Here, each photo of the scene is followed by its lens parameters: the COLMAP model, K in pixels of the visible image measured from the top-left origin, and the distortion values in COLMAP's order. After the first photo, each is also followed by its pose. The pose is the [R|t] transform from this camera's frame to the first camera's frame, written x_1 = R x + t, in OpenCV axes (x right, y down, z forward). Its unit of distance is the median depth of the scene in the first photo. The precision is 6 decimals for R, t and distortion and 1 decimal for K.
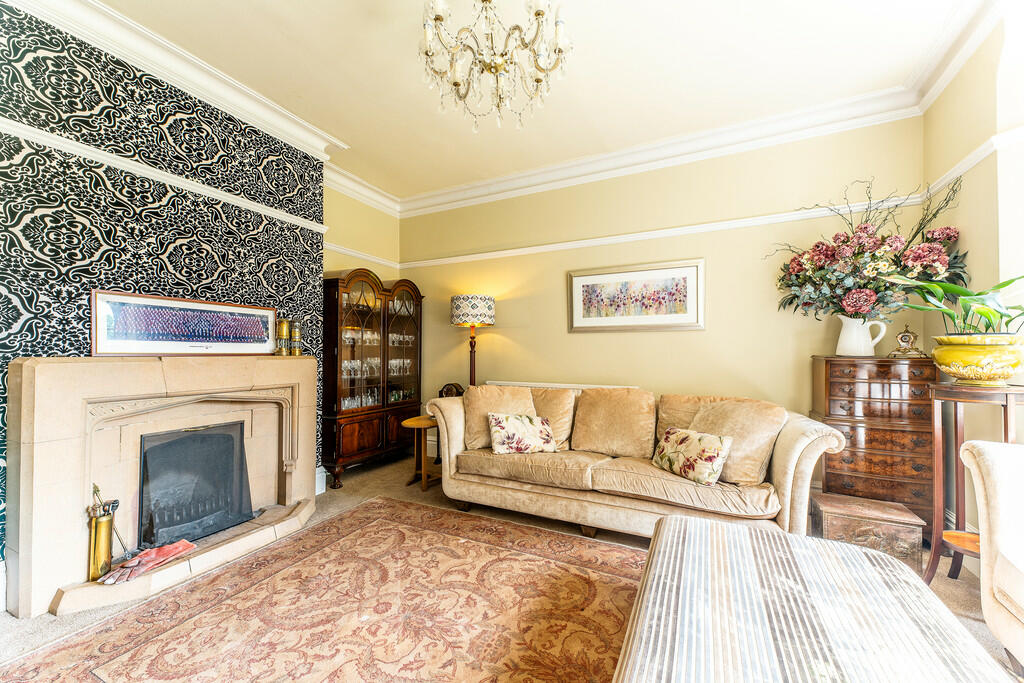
lens RADIAL K [[392.8, 0, 512.0], [0, 392.8, 341.5], [0, 0, 1]] dist [0.001221, 0.000107]
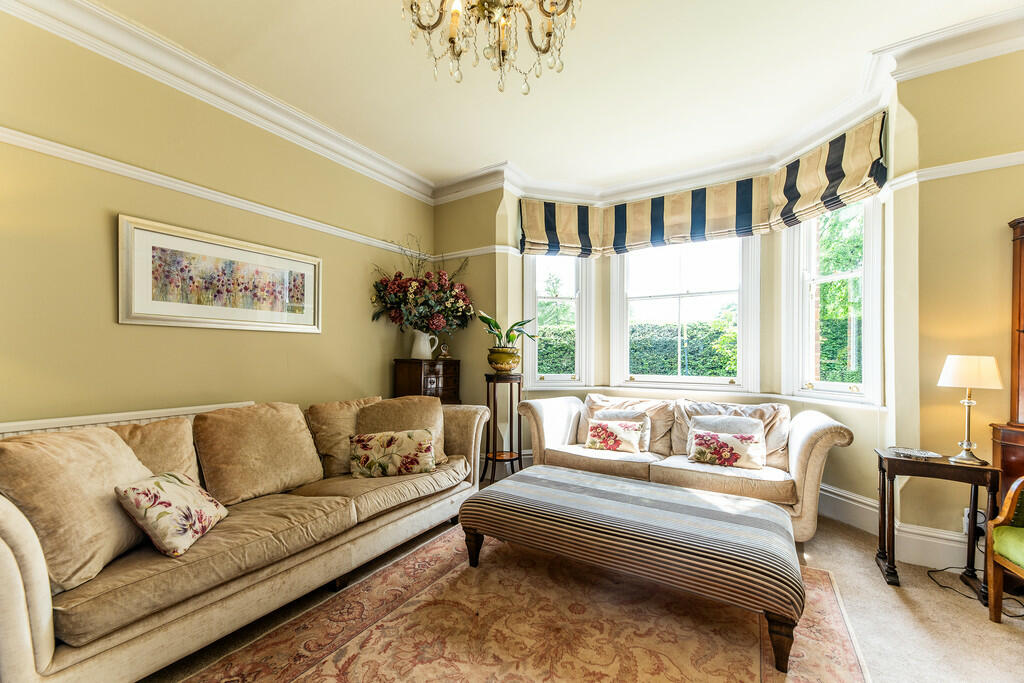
lens RADIAL K [[407.1, 0, 512.1], [0, 407.1, 347.6], [0, 0, 1]] dist [-0.000197, 0.000017]
pose [[0.091372, 0.019182, 0.995632, -0.584342], [-0.029860, 0.999418, -0.016515, 0.010231], [-0.995369, -0.028220, 0.091892, 0.565816]]
